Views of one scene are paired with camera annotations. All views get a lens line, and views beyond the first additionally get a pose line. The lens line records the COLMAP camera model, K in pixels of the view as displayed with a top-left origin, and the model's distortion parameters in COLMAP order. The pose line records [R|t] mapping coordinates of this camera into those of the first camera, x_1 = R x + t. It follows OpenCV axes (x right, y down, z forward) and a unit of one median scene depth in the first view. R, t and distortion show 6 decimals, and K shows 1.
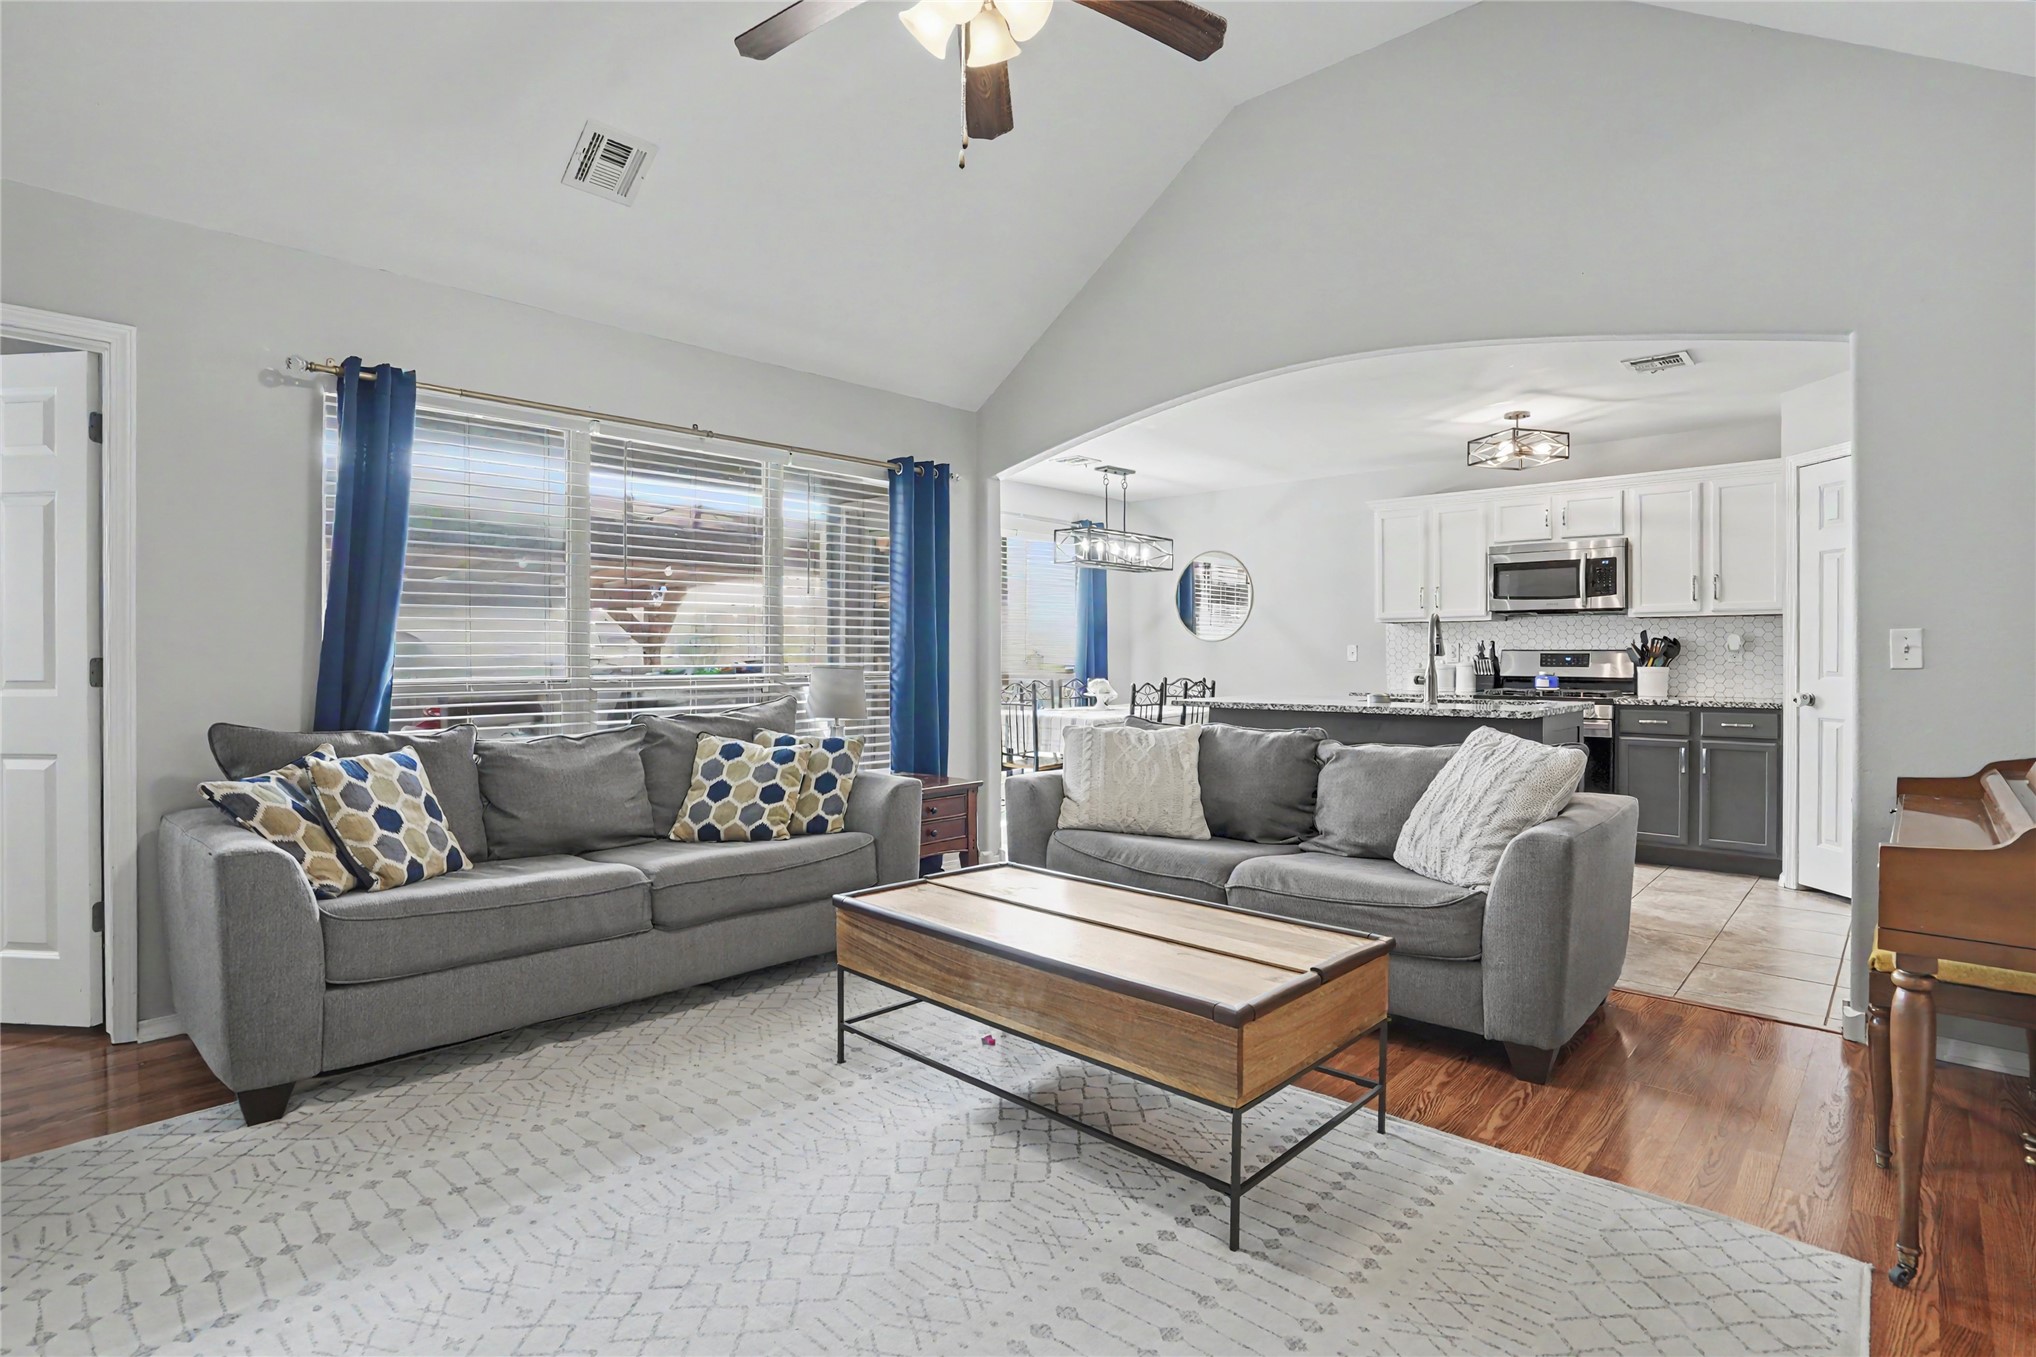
lens RADIAL K [[997.5, 0, 1012.3], [0, 997.5, 651.4], [0, 0, 1]] dist [-0.064703, 0.028912]
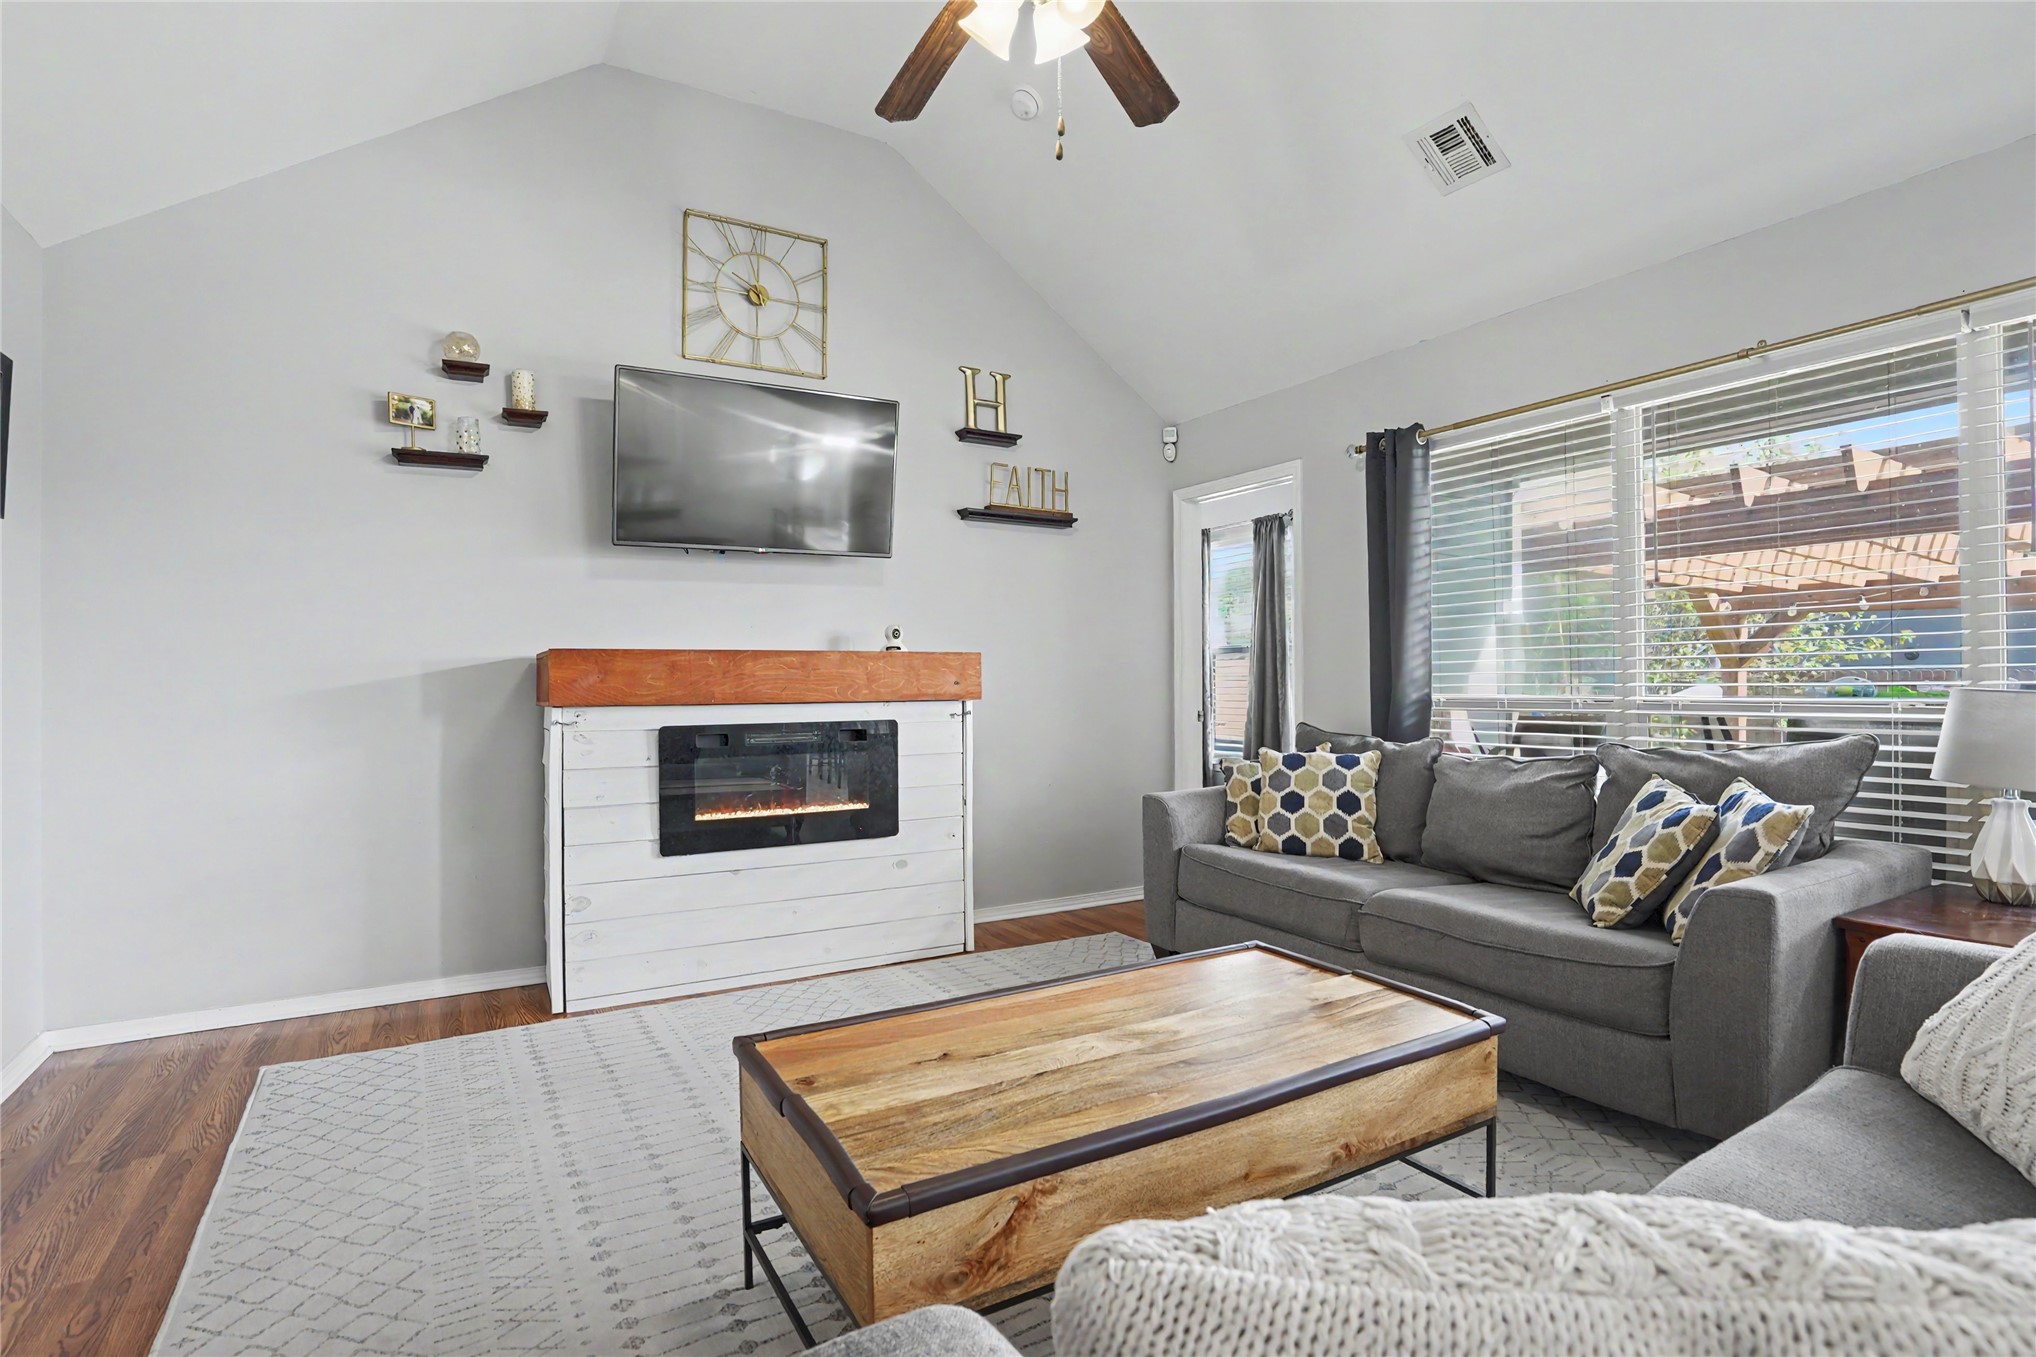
lens RADIAL K [[985.8, 0, 1018.0], [0, 985.8, 678.5], [0, 0, 1]] dist [-0.066818, 0.024735]
pose [[-0.263941, 0.000938, -0.964538, 0.653330], [0.012497, 0.999919, -0.002447, 0.006953], [0.964458, -0.012699, -0.263931, 0.919570]]
